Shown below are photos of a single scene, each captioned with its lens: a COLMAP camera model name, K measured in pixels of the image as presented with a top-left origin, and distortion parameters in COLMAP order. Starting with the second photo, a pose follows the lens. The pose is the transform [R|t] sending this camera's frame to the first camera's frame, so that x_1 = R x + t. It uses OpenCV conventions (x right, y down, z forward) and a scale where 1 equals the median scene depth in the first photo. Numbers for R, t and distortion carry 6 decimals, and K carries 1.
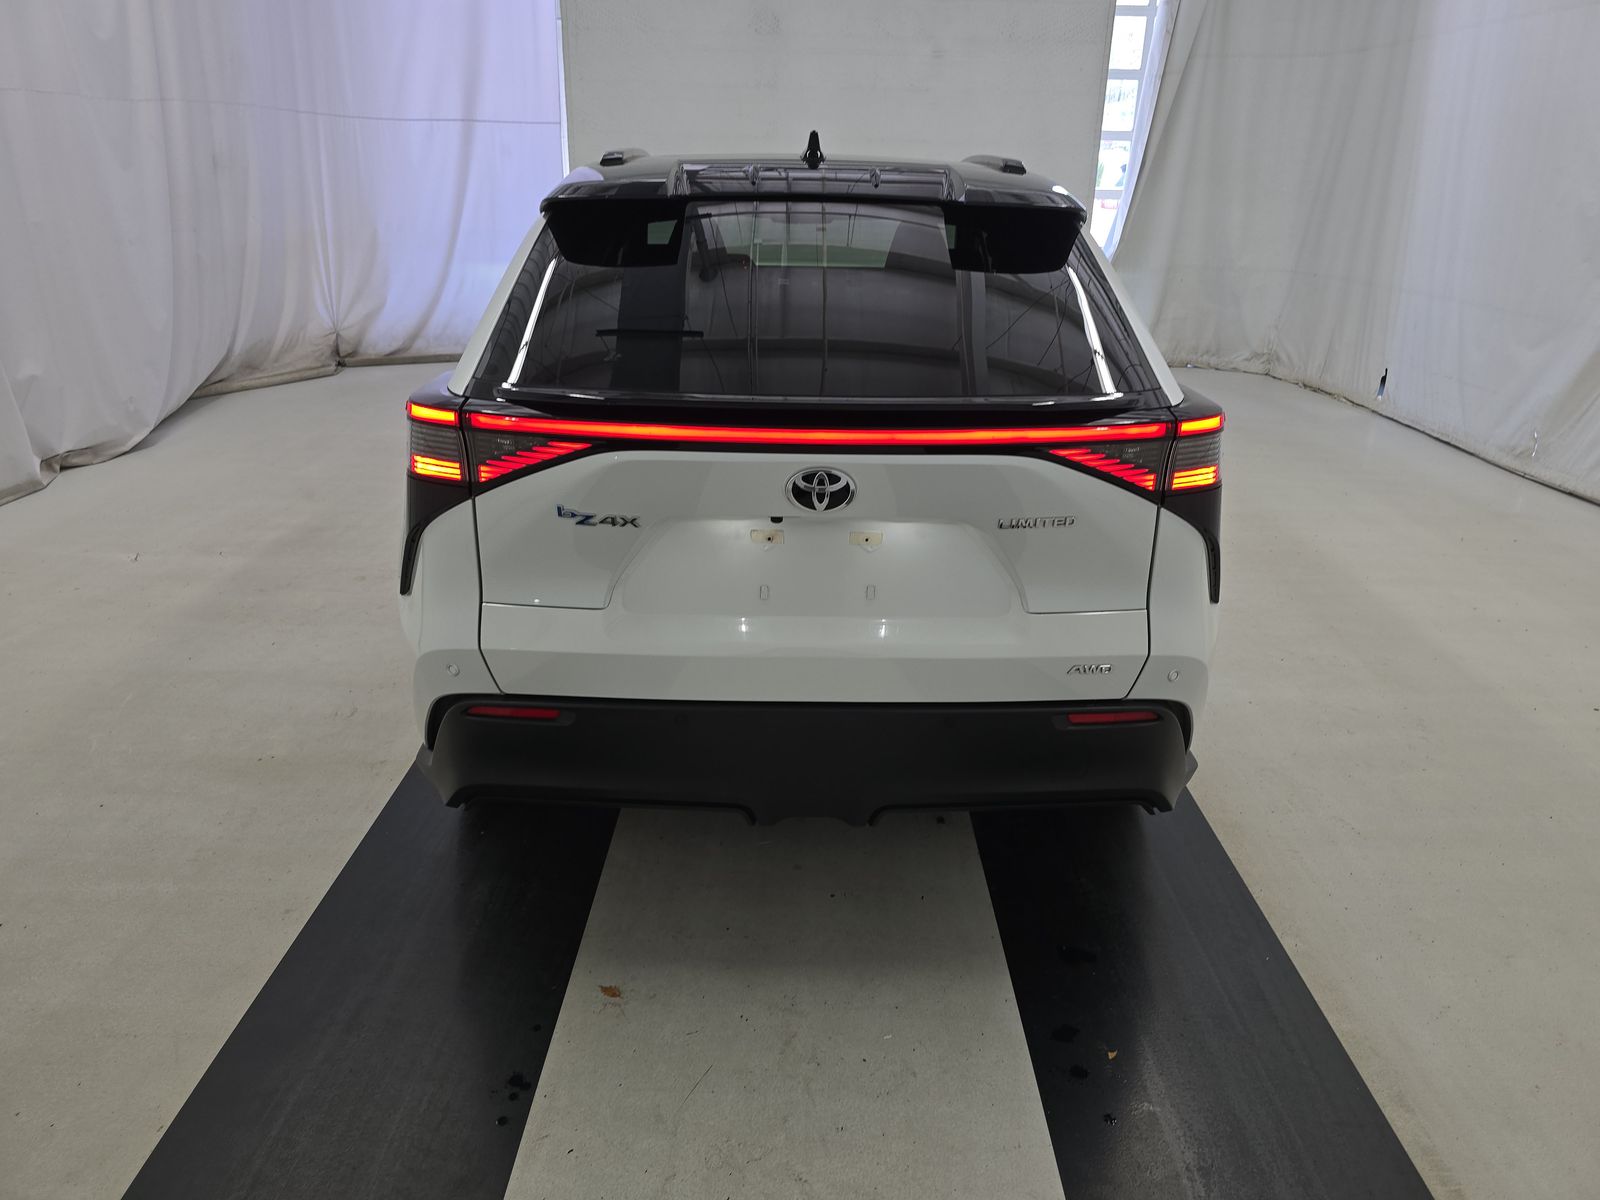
lens RADIAL K [[1057.1, 0, 813.2], [0, 1057.1, 611.5], [0, 0, 1]] dist [0.010424, -0.000451]
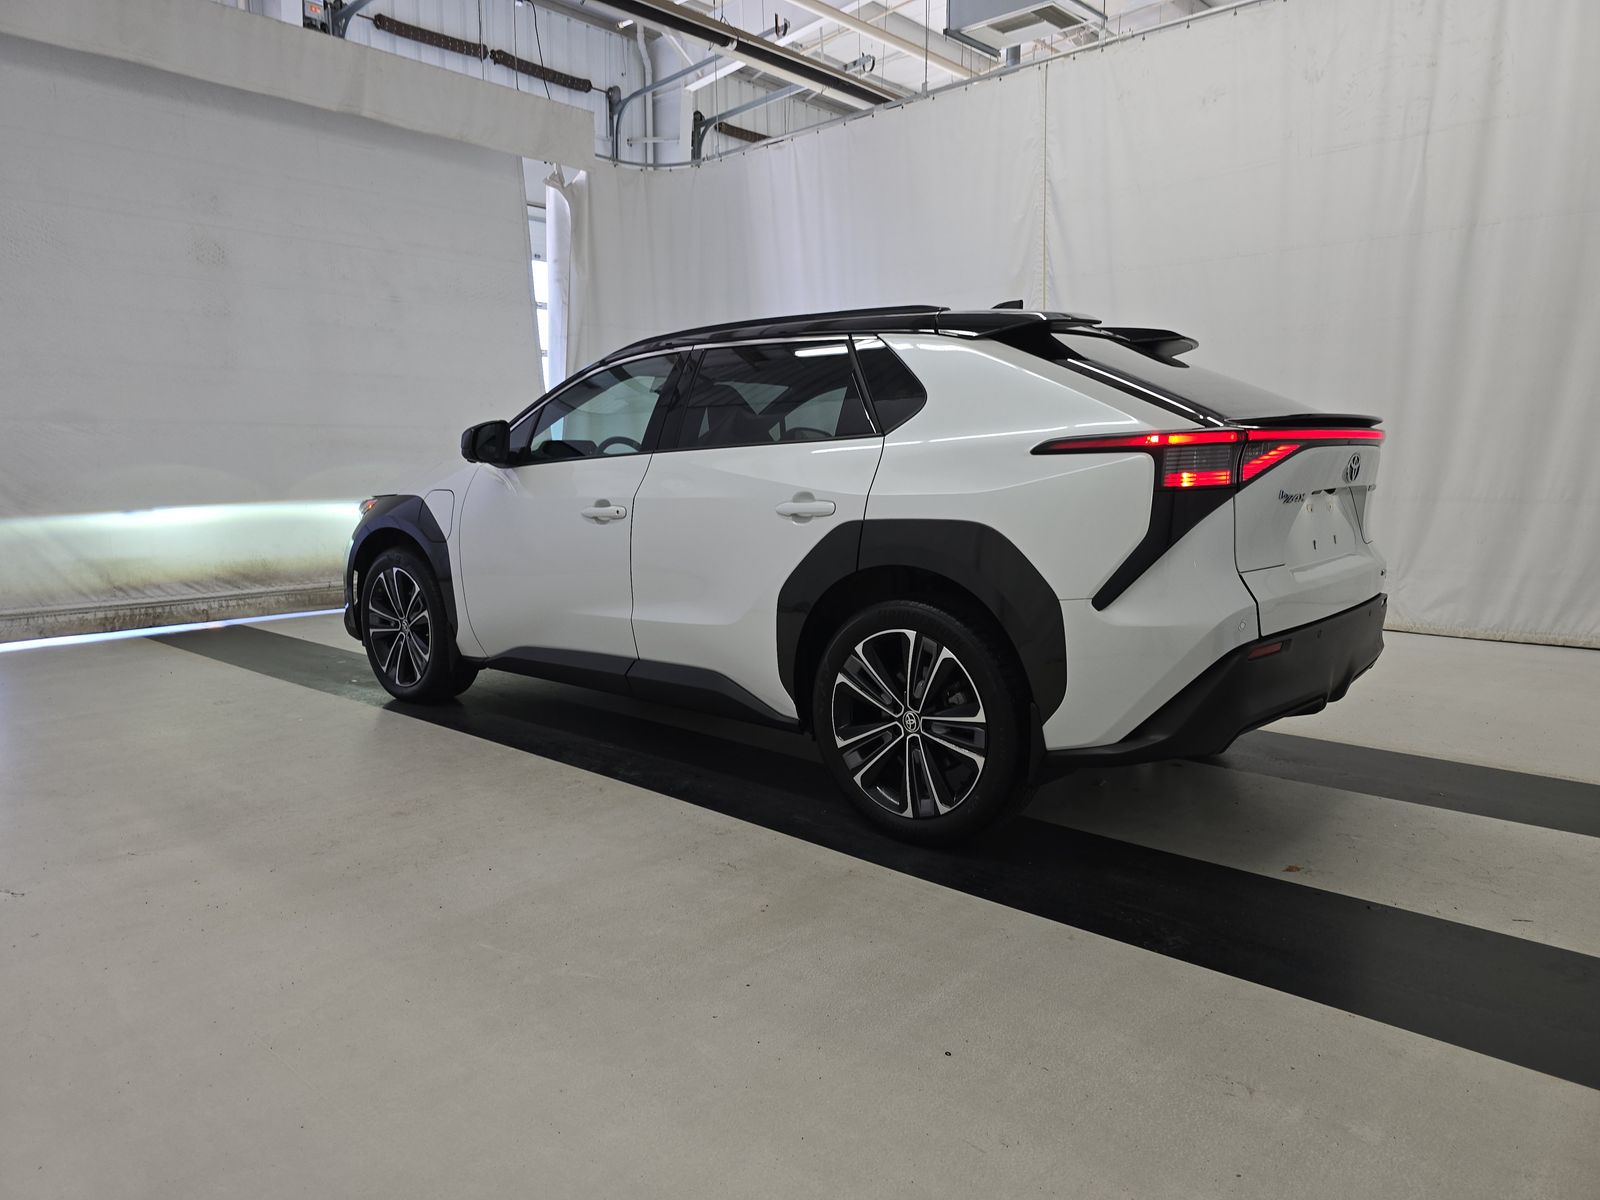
lens RADIAL K [[1057.1, 0, 813.2], [0, 1057.1, 611.5], [0, 0, 1]] dist [0.010424, -0.000451]
pose [[0.673286, -0.131371, 0.727618, -1.437860], [0.305155, 0.945739, -0.111616, 0.020209], [-0.673473, 0.297186, 0.676841, 0.394288]]
